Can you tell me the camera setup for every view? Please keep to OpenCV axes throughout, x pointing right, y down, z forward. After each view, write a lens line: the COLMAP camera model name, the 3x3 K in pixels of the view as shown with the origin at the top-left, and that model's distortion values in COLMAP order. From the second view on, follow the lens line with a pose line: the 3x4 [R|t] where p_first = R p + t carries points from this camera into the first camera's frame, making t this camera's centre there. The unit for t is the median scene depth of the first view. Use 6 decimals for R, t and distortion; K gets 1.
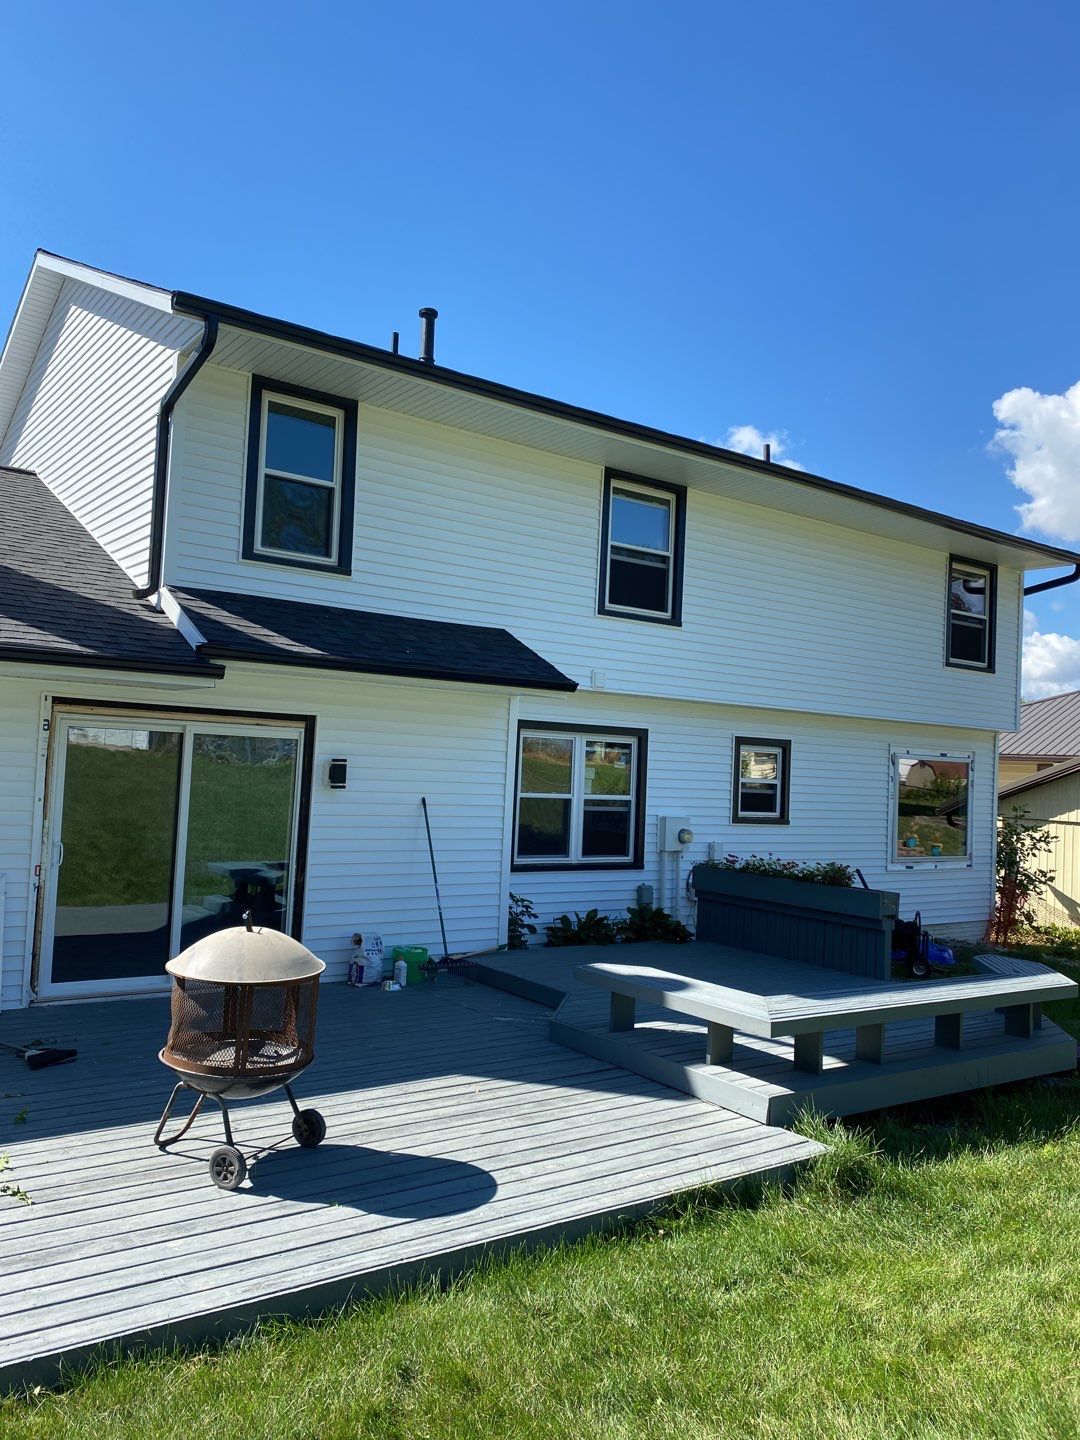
lens RADIAL K [[1104.3, 0, 529.4], [0, 1104.3, 712.1], [0, 0, 1]] dist [0.046989, -0.067011]
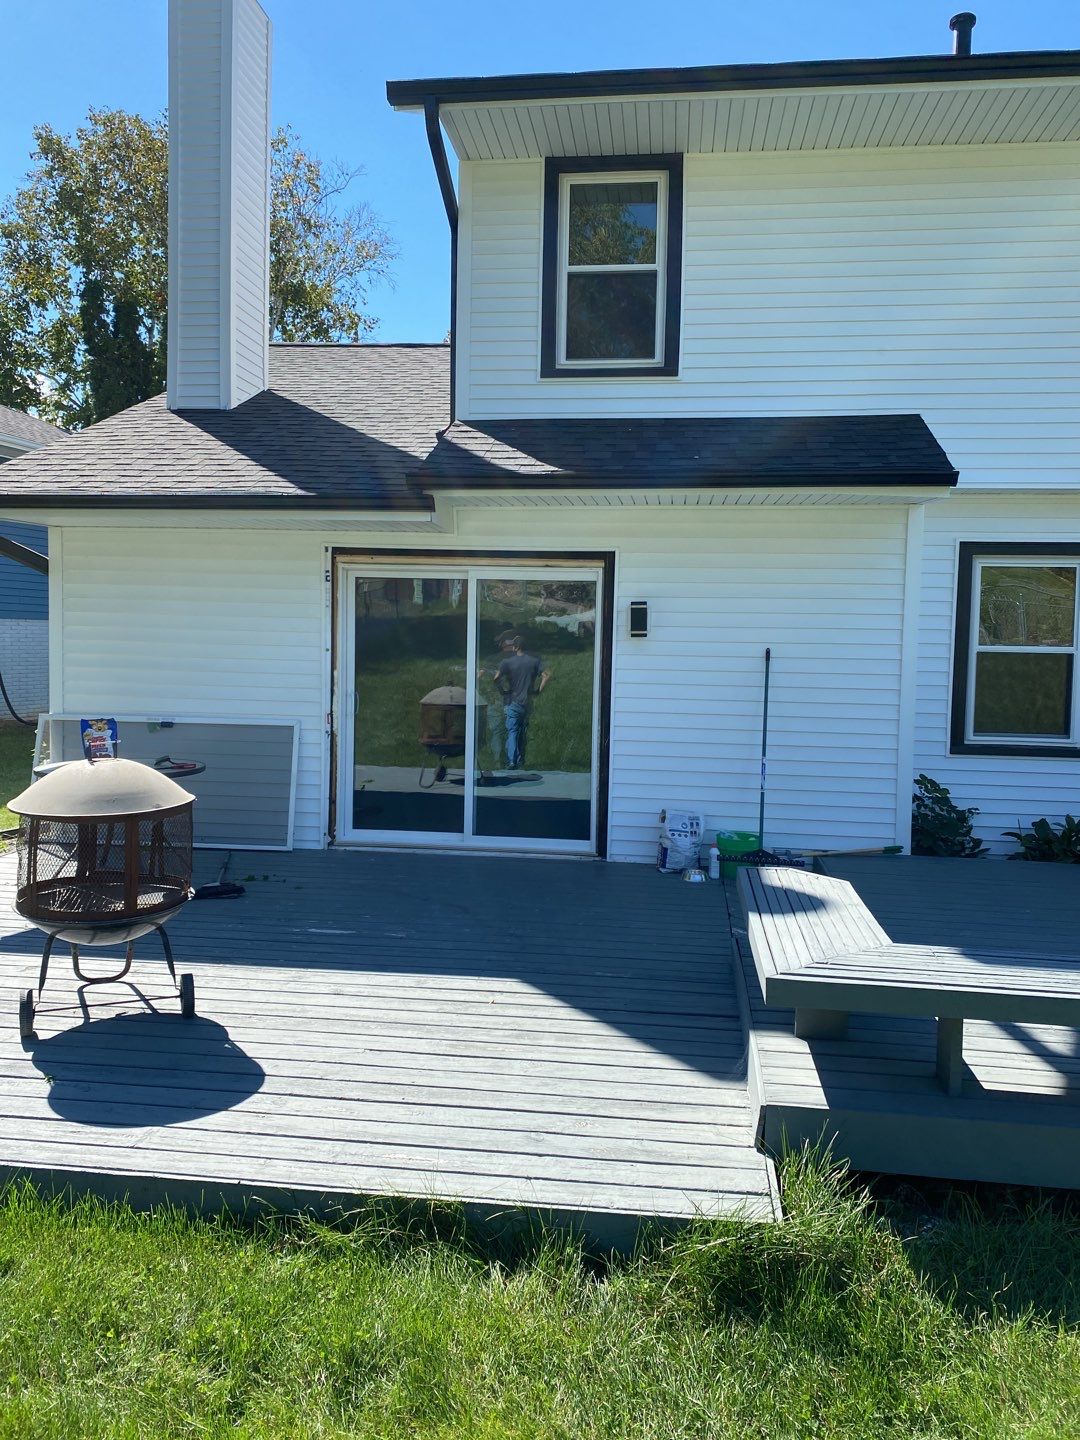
lens RADIAL K [[1104.3, 0, 531.7], [0, 1104.3, 705.0], [0, 0, 1]] dist [0.046989, -0.067011]
pose [[0.726627, 0.008246, -0.686982, 0.307942], [0.049414, 0.996711, 0.064229, 0.057008], [0.685253, -0.080617, 0.723830, 0.304310]]
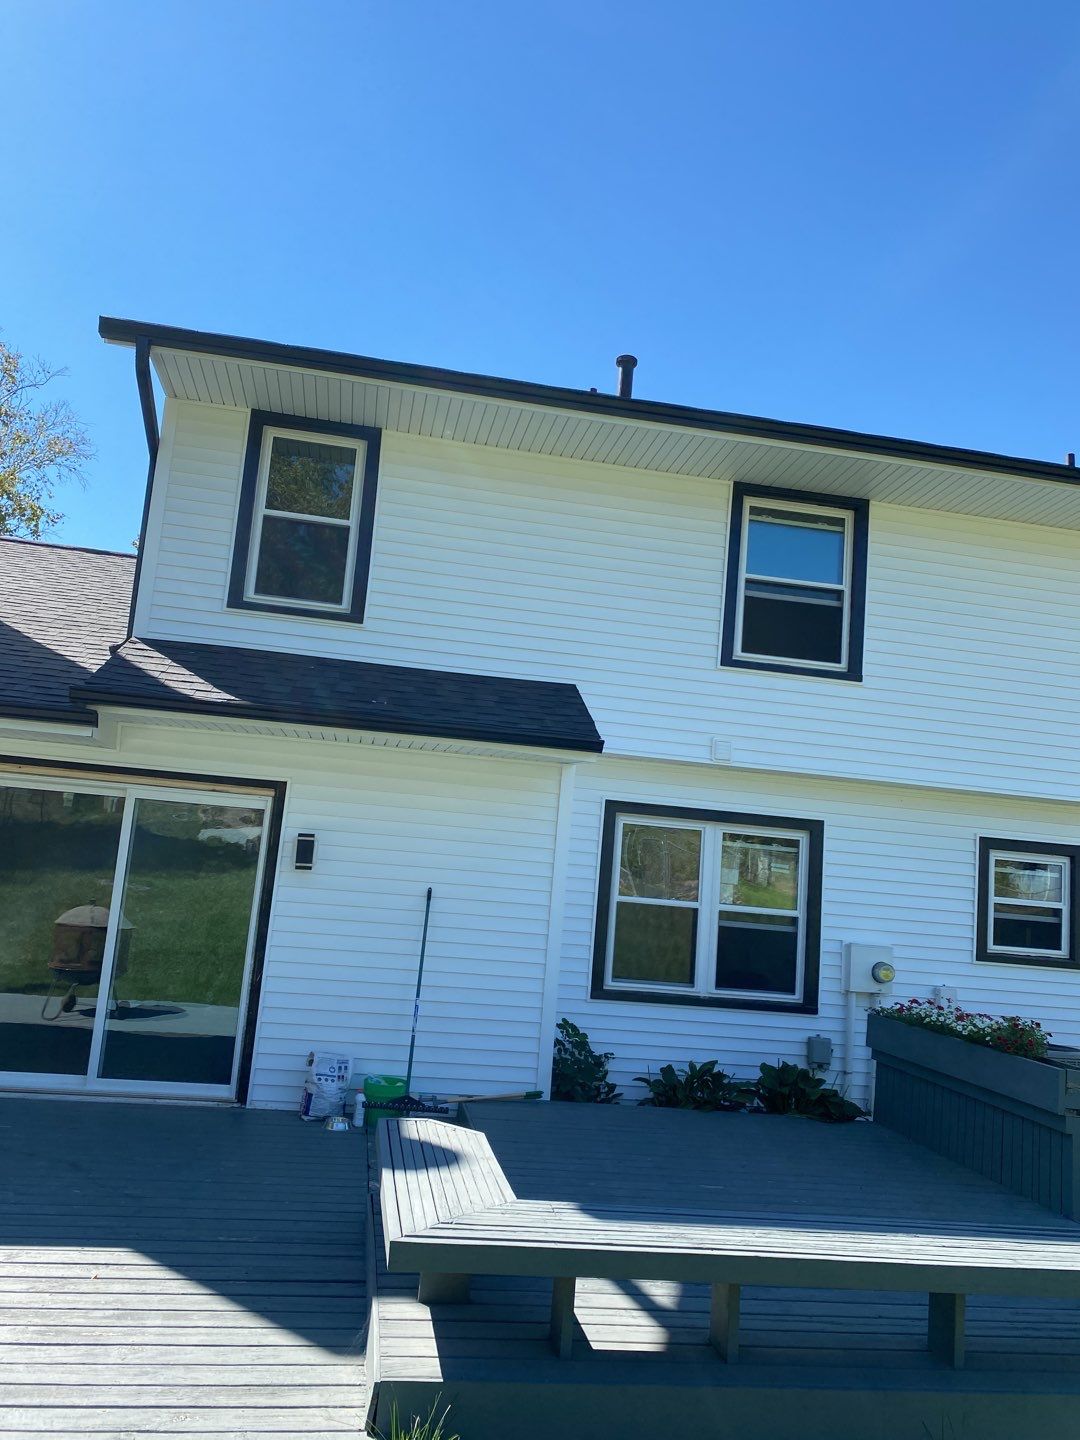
lens RADIAL K [[1104.3, 0, 540.8], [0, 1104.3, 714.4], [0, 0, 1]] dist [0.046989, -0.067011]
pose [[0.897913, -0.038764, -0.438462, 0.321590], [-0.018088, 0.992024, -0.124748, 0.048938], [0.439800, 0.119944, 0.890050, 0.293570]]
